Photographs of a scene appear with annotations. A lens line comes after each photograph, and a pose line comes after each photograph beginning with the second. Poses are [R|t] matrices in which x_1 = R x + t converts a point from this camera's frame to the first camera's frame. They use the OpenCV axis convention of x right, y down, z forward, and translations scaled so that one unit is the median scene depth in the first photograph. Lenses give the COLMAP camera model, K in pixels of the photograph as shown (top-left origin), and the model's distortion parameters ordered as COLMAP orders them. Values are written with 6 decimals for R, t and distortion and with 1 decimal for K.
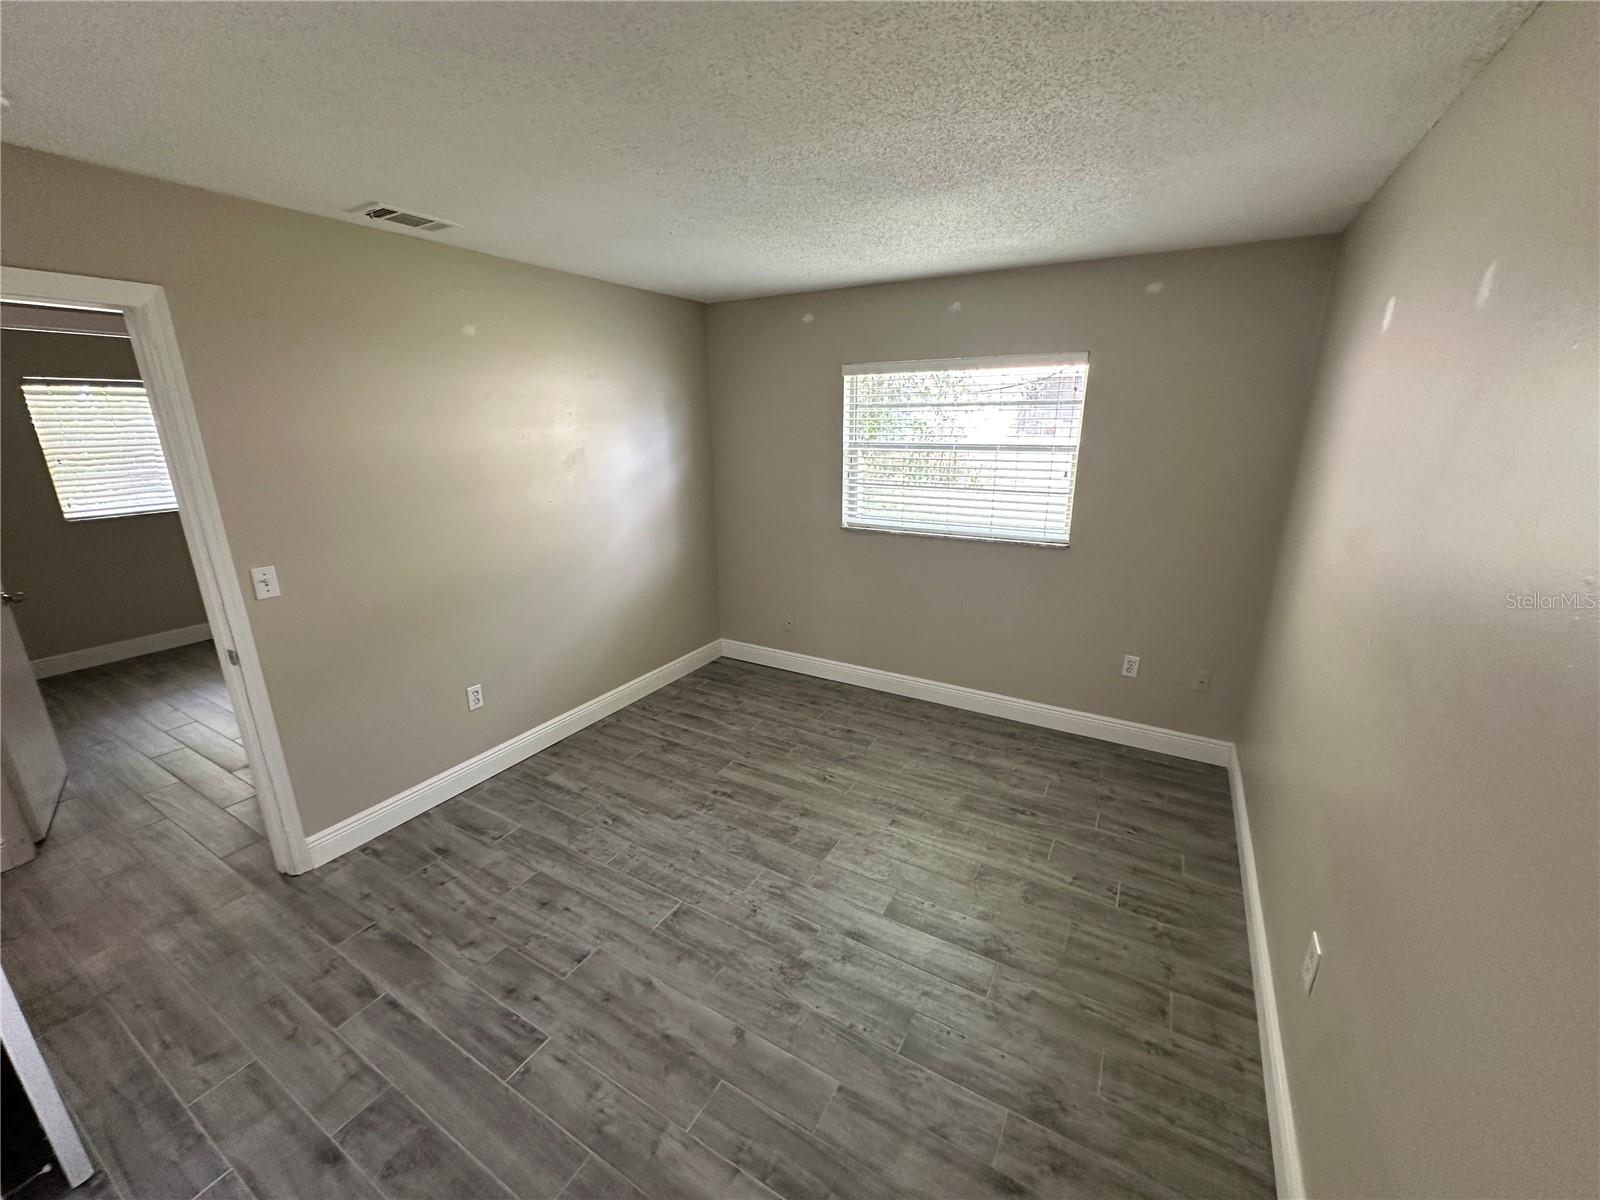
lens RADIAL K [[635.5, 0, 798.0], [0, 635.5, 601.2], [0, 0, 1]] dist [-0.002949, 0.000818]
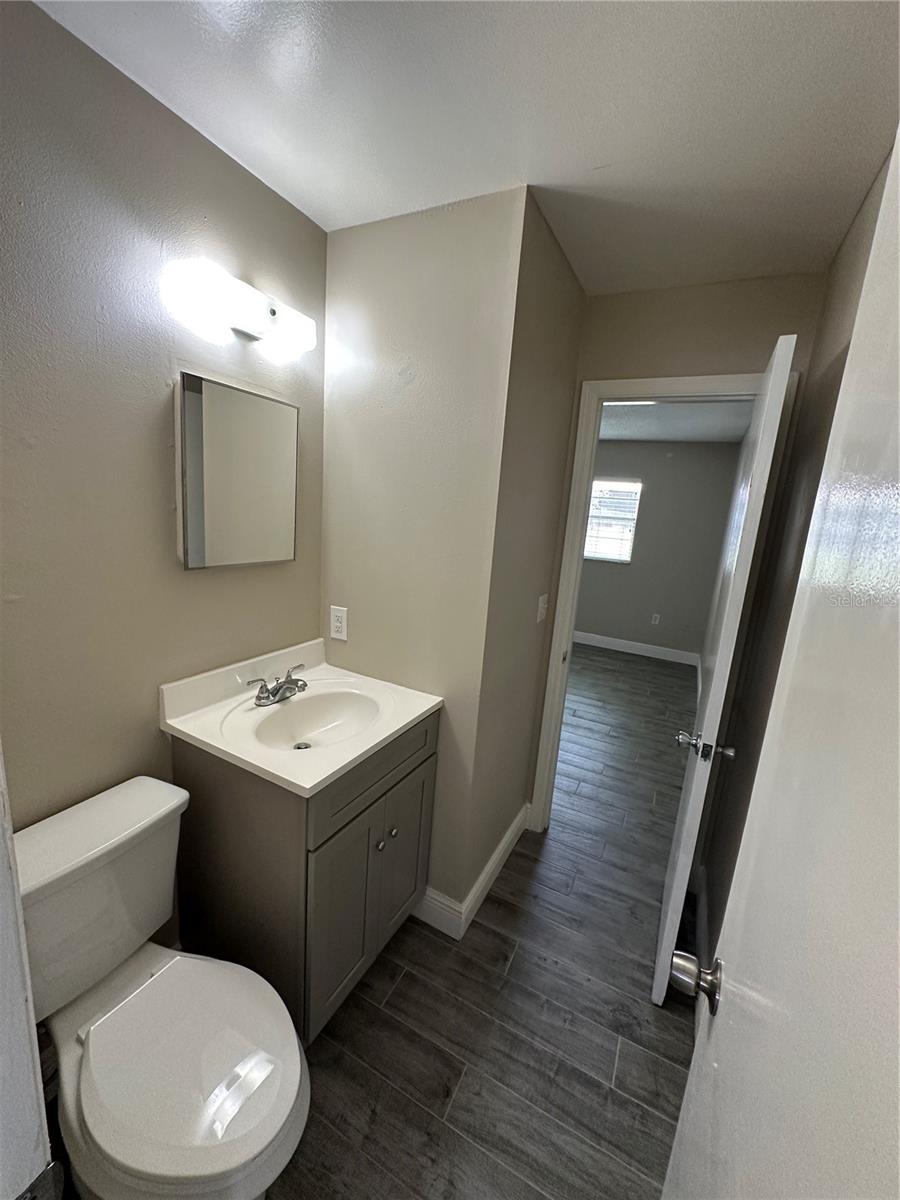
lens RADIAL K [[476.6, 0, 448.9], [0, 476.6, 597.1], [0, 0, 1]] dist [-0.002949, 0.000818]
pose [[0.995121, 0.072833, 0.066561, -0.353850], [-0.067008, 0.994046, -0.085919, 0.252344], [-0.072423, 0.081040, 0.994076, -0.691175]]
